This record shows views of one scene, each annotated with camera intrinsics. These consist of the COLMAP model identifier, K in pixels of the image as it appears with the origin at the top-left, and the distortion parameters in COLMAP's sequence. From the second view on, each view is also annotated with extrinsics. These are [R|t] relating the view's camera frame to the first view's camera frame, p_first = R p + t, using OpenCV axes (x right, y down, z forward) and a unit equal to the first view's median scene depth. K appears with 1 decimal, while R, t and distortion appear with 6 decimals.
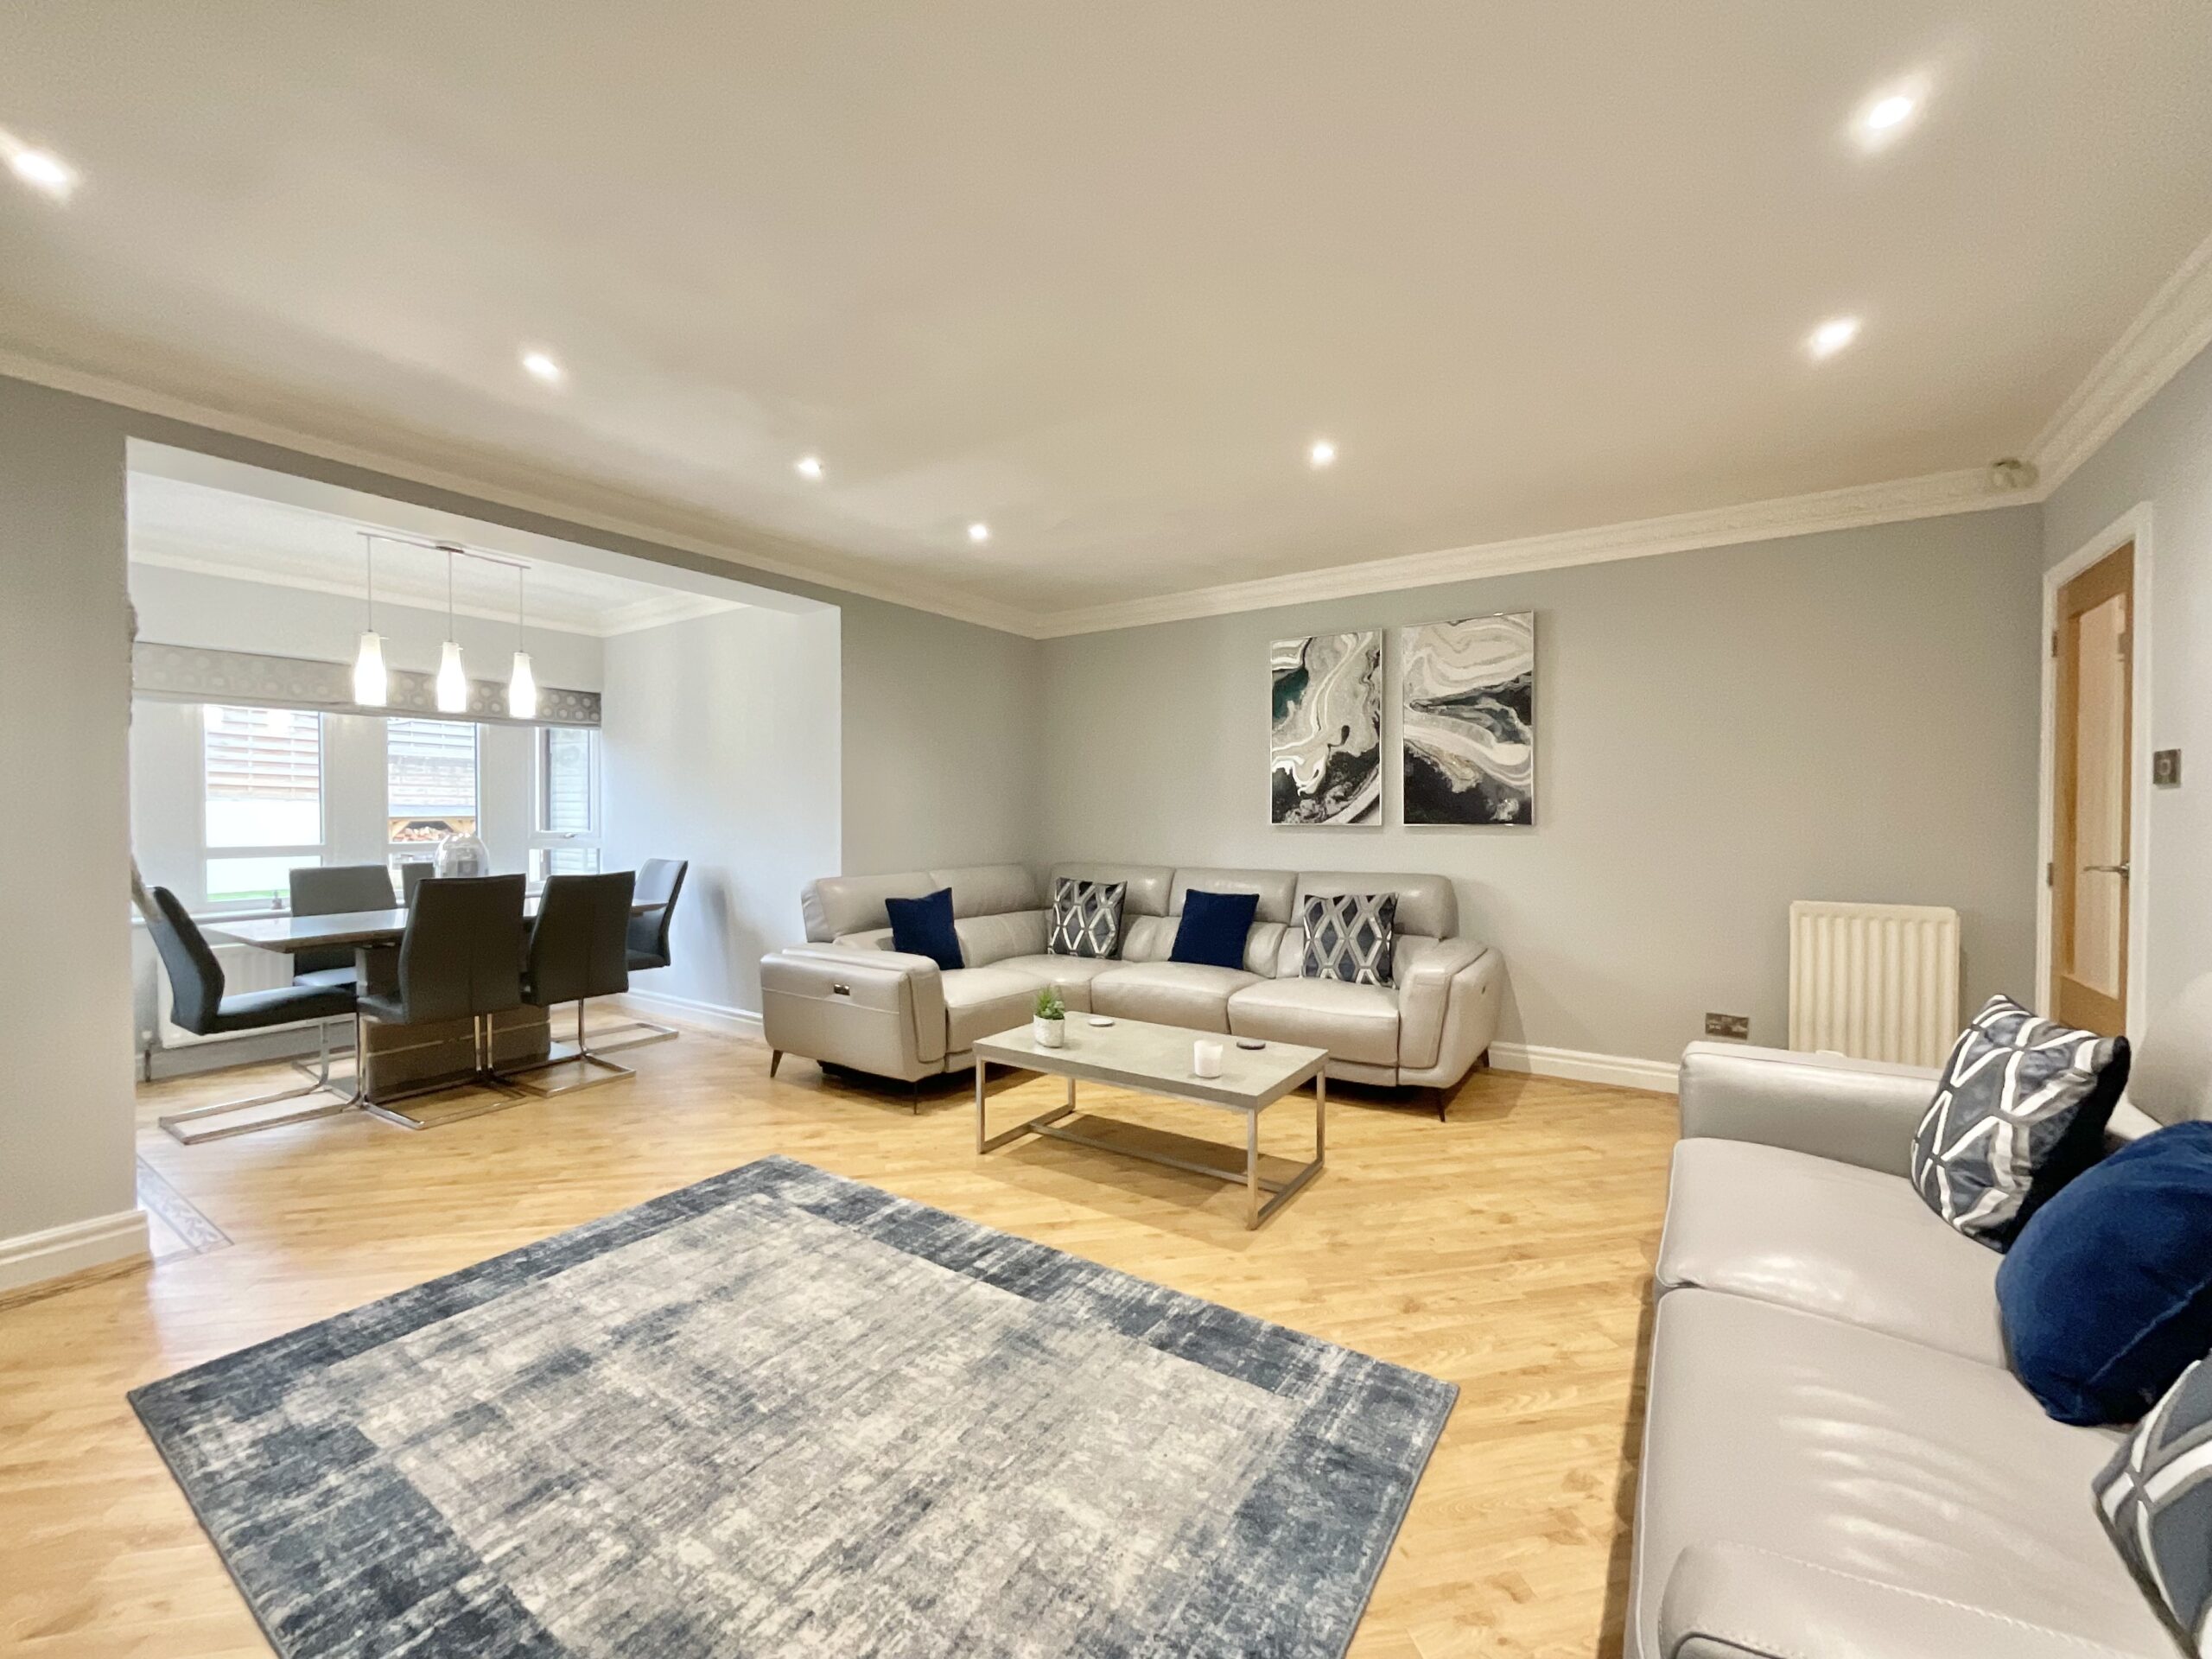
lens RADIAL K [[899.3, 0, 1106.0], [0, 899.3, 829.5], [0, 0, 1]] dist [0.000218, 0.000948]
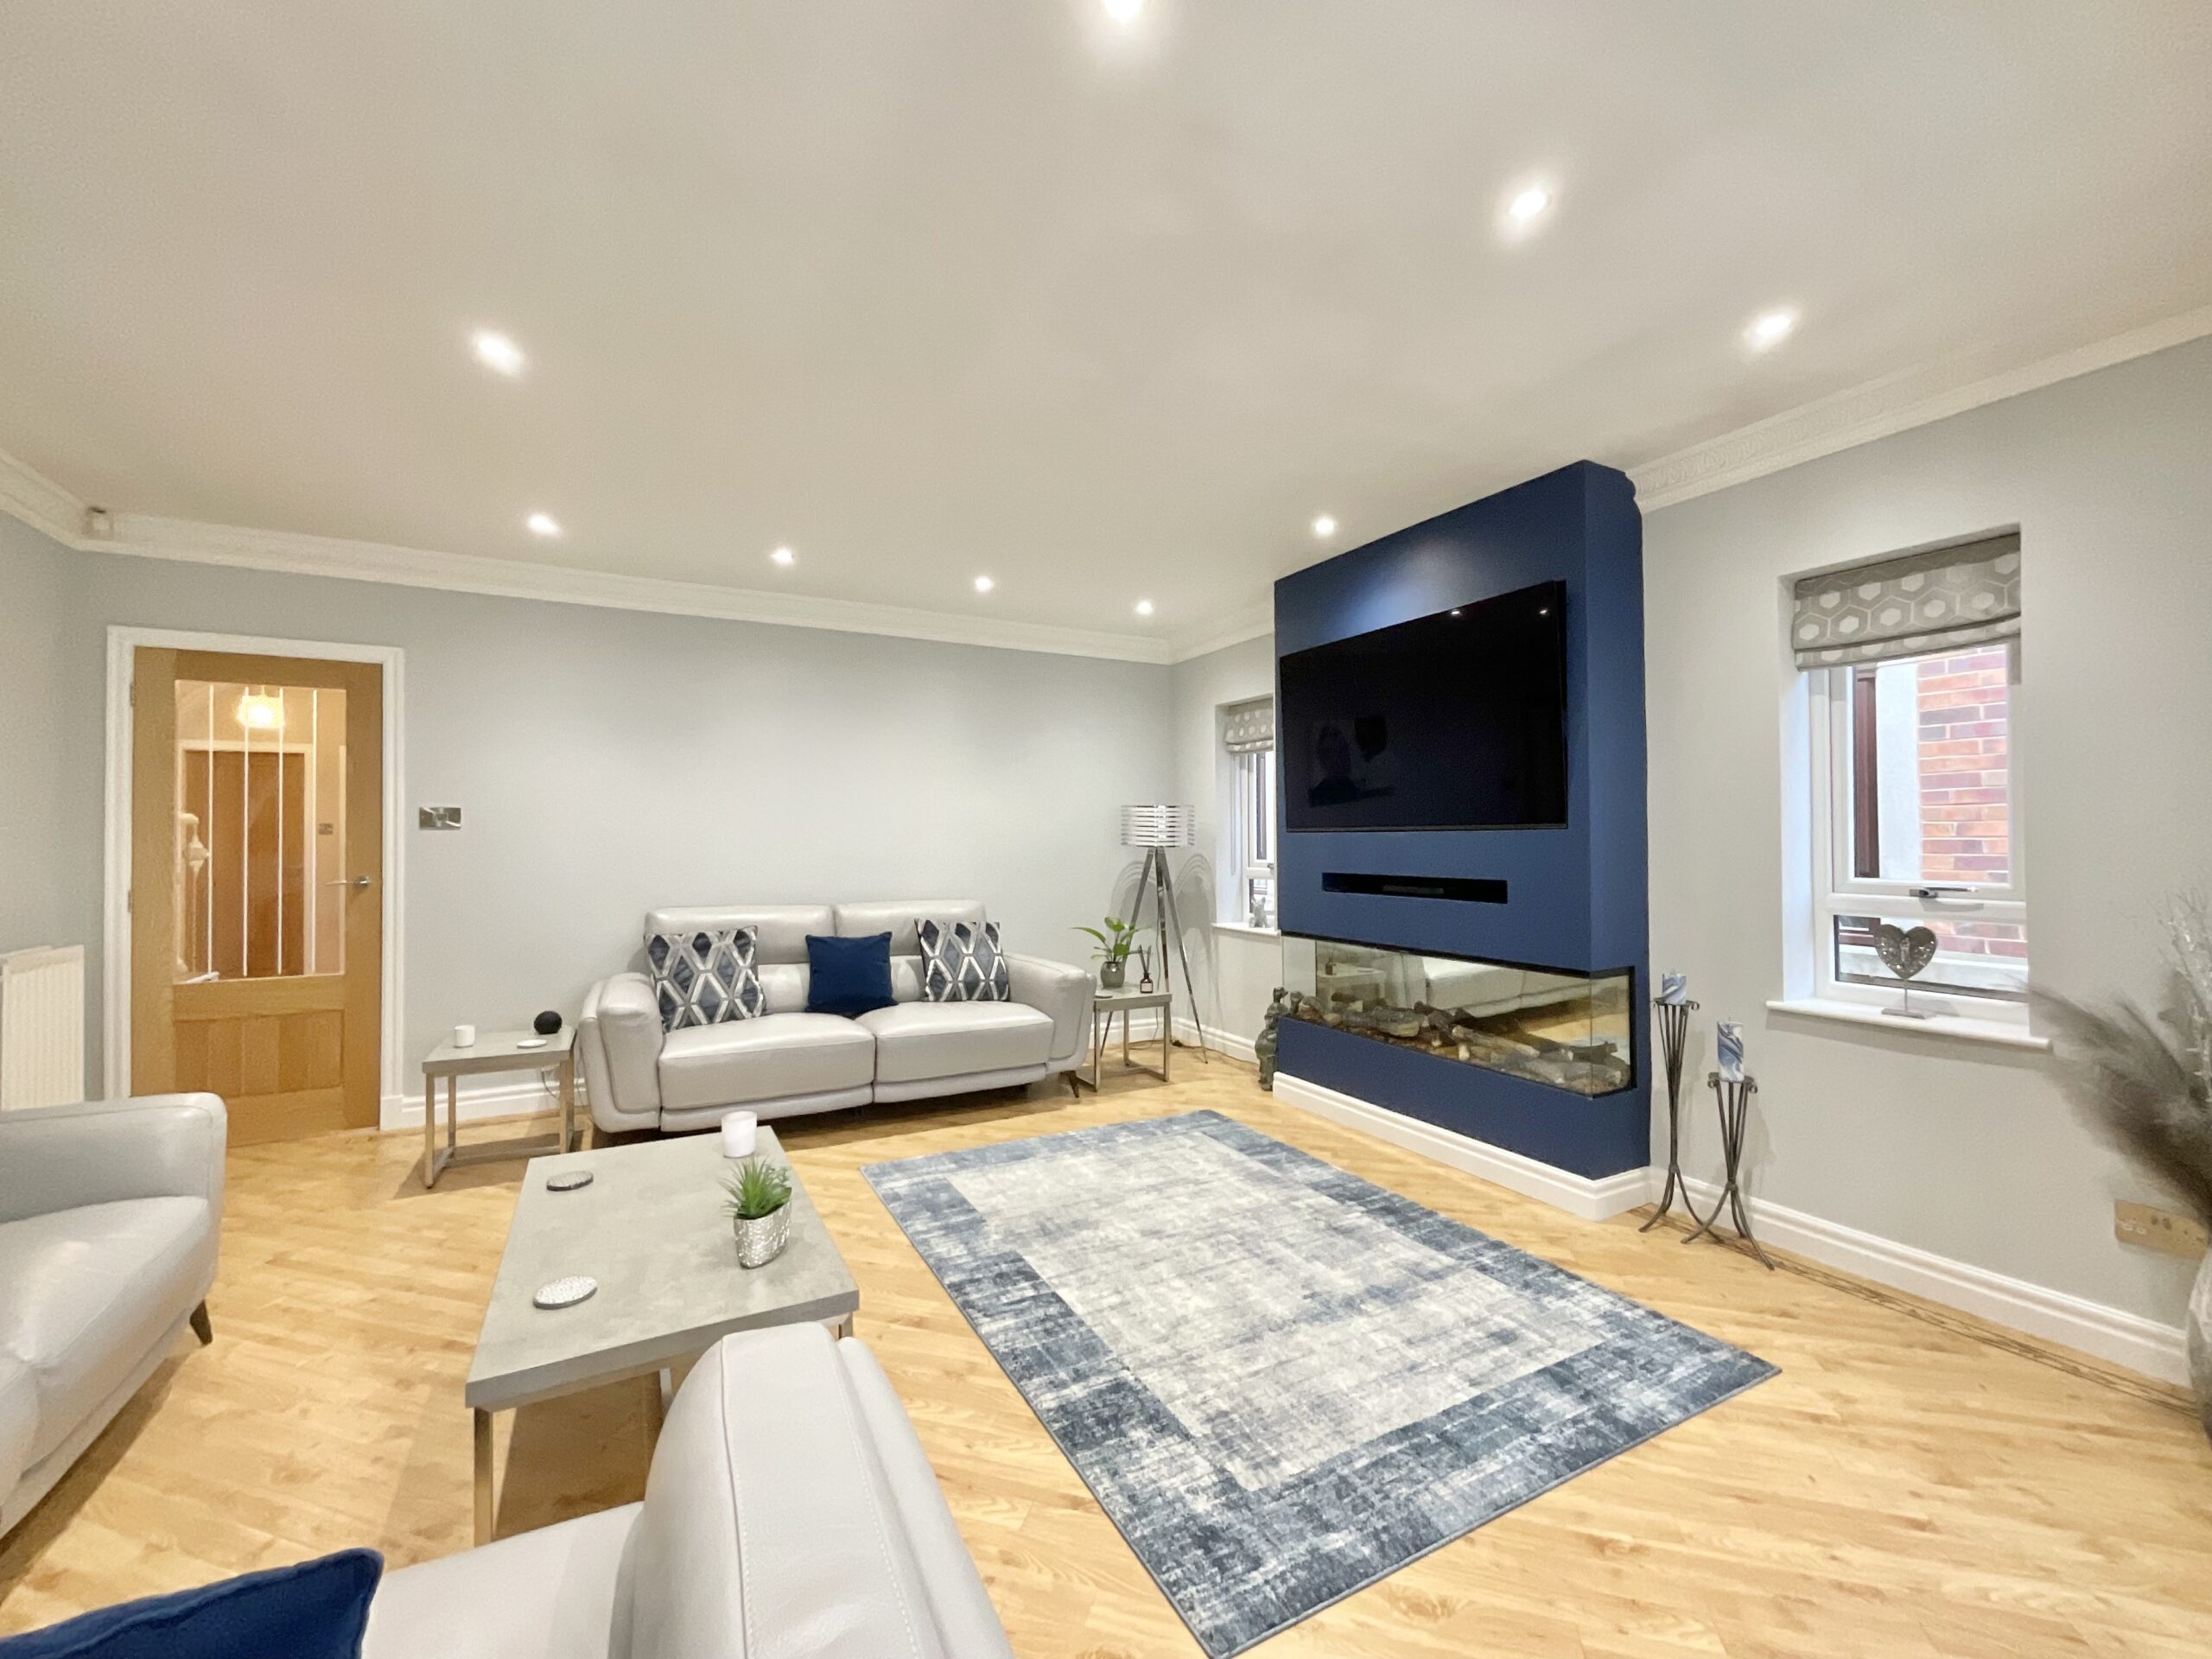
lens RADIAL K [[899.3, 0, 1106.0], [0, 899.3, 829.5], [0, 0, 1]] dist [0.000218, 0.000948]
pose [[-0.885068, 0.008409, 0.465386, -0.733504], [0.011559, 0.999926, 0.003916, -0.040121], [-0.465318, 0.008845, -0.885099, 1.969256]]
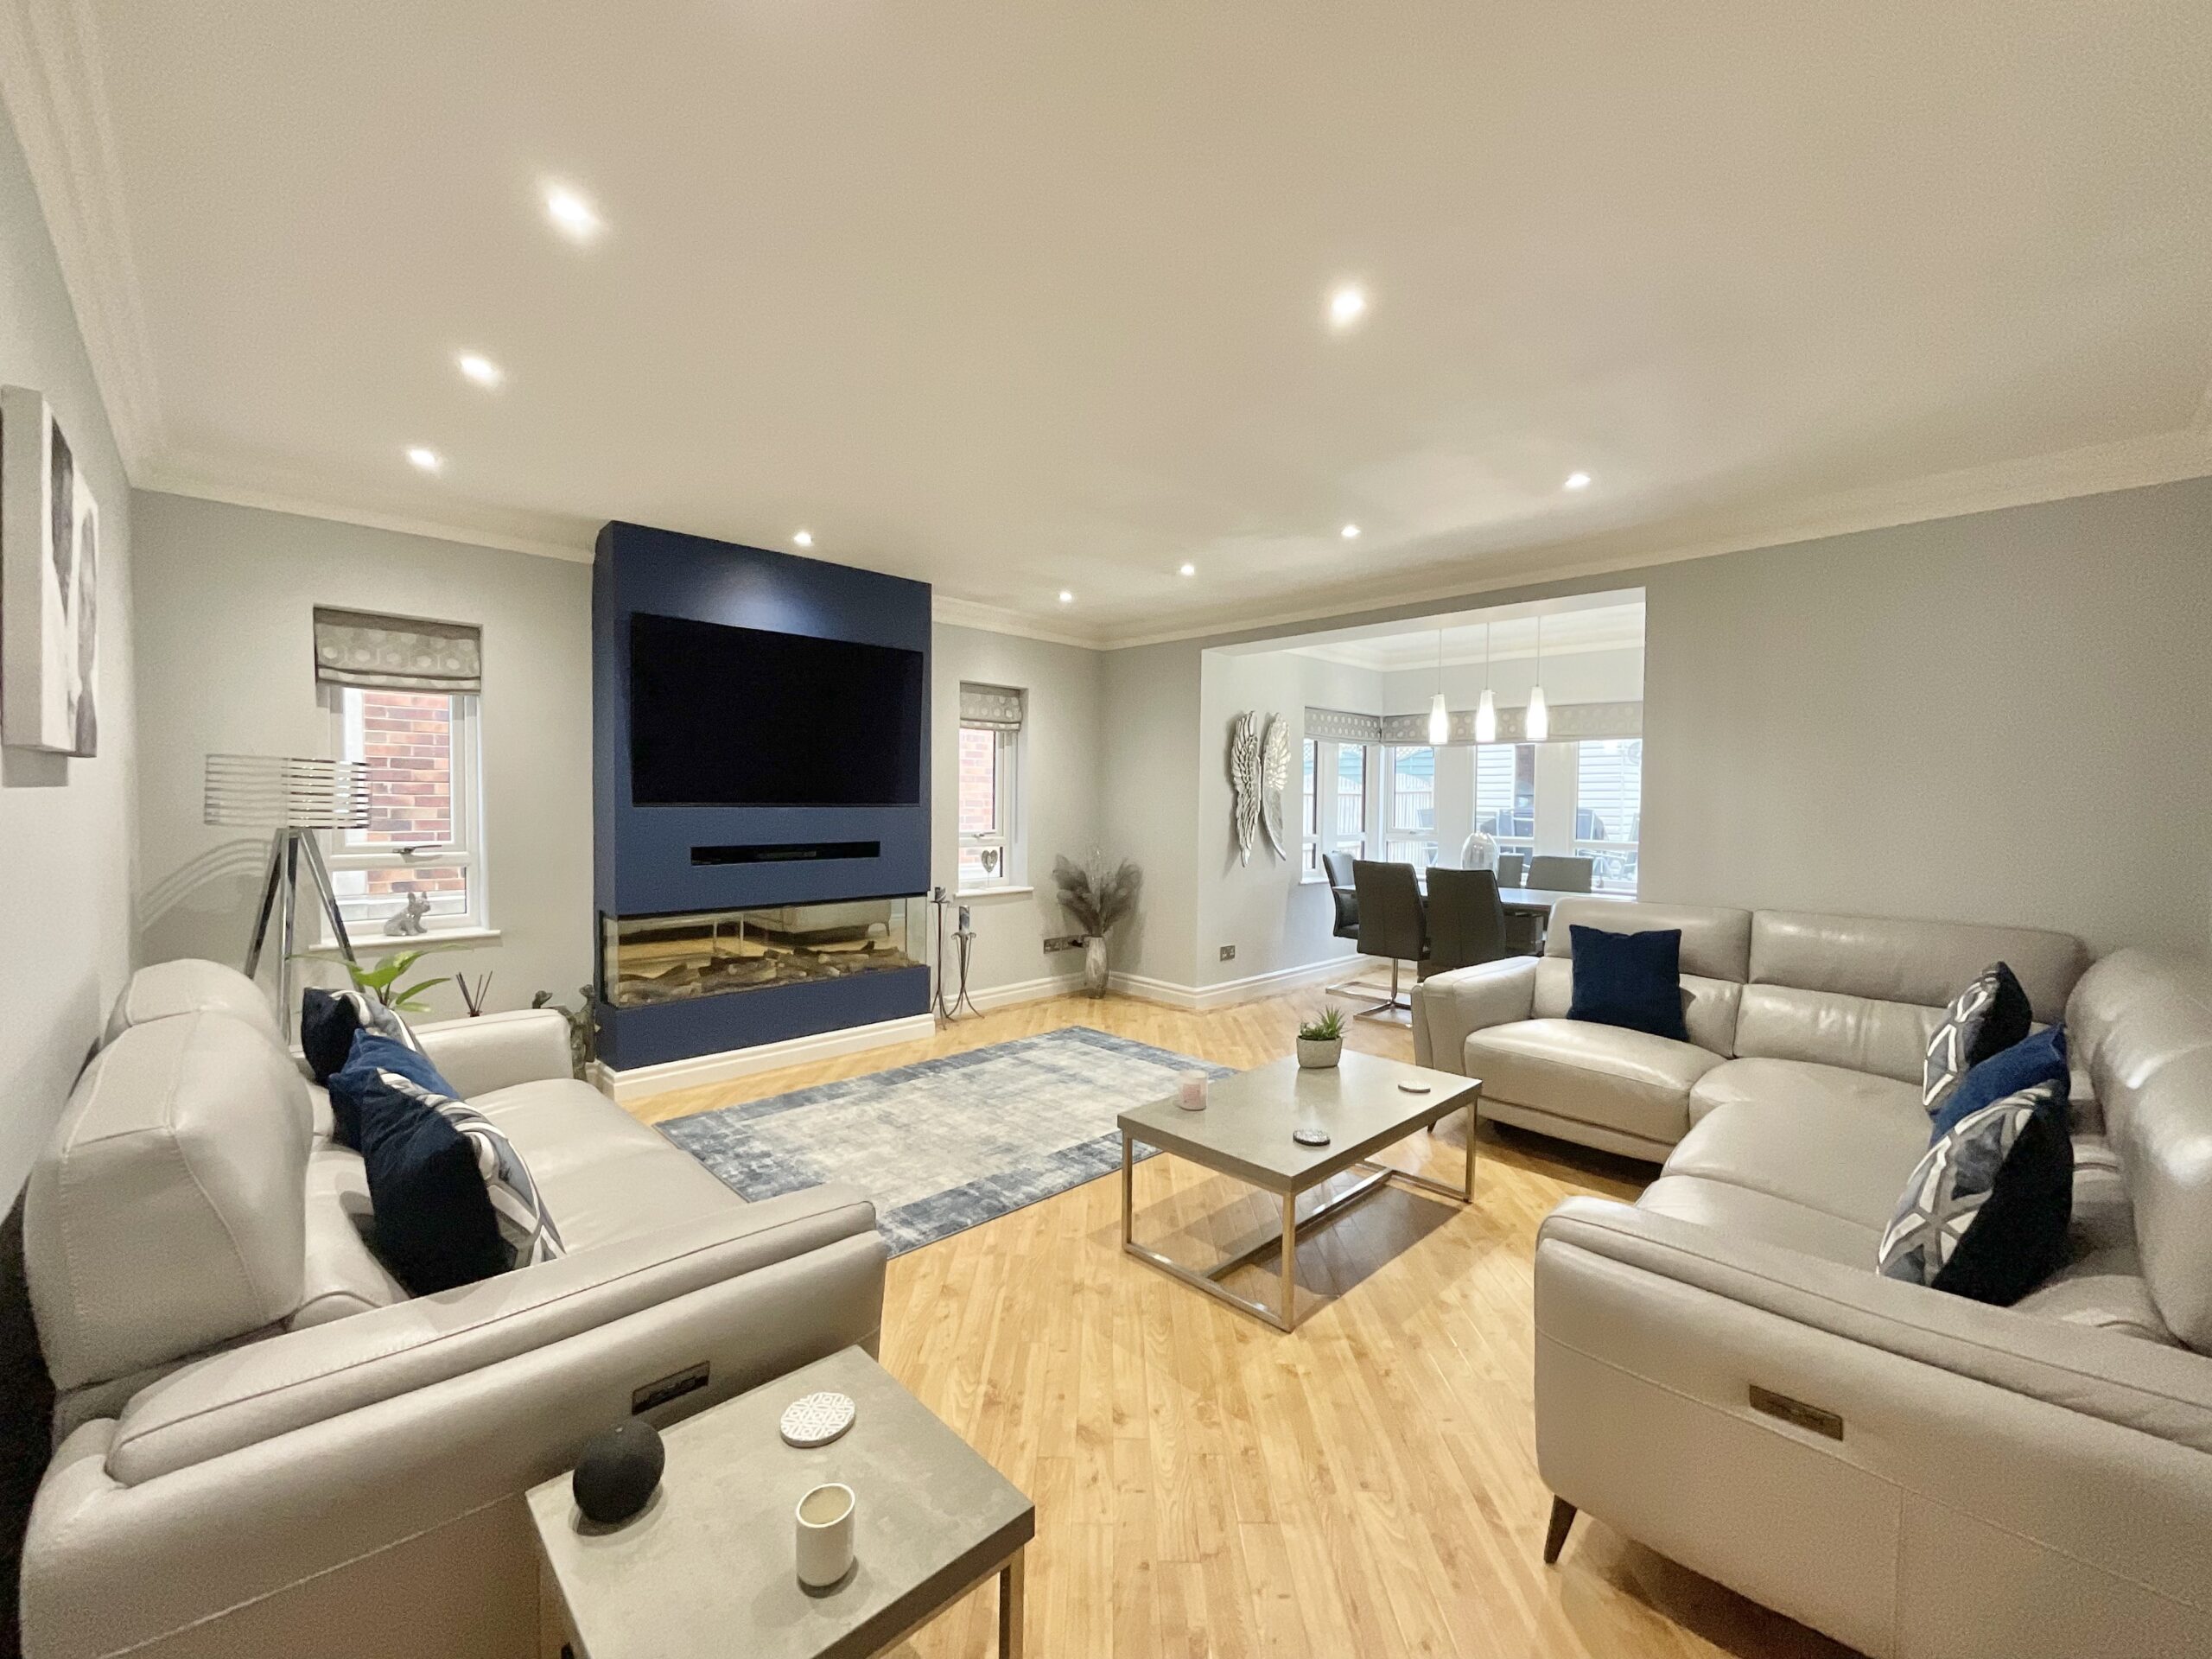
lens RADIAL K [[899.3, 0, 1106.0], [0, 899.3, 829.5], [0, 0, 1]] dist [0.000218, 0.000948]
pose [[-0.204288, 0.030418, -0.978438, 1.313371], [-0.028797, 0.998898, 0.037067, -0.066610], [0.978487, 0.035748, -0.203186, 1.354571]]
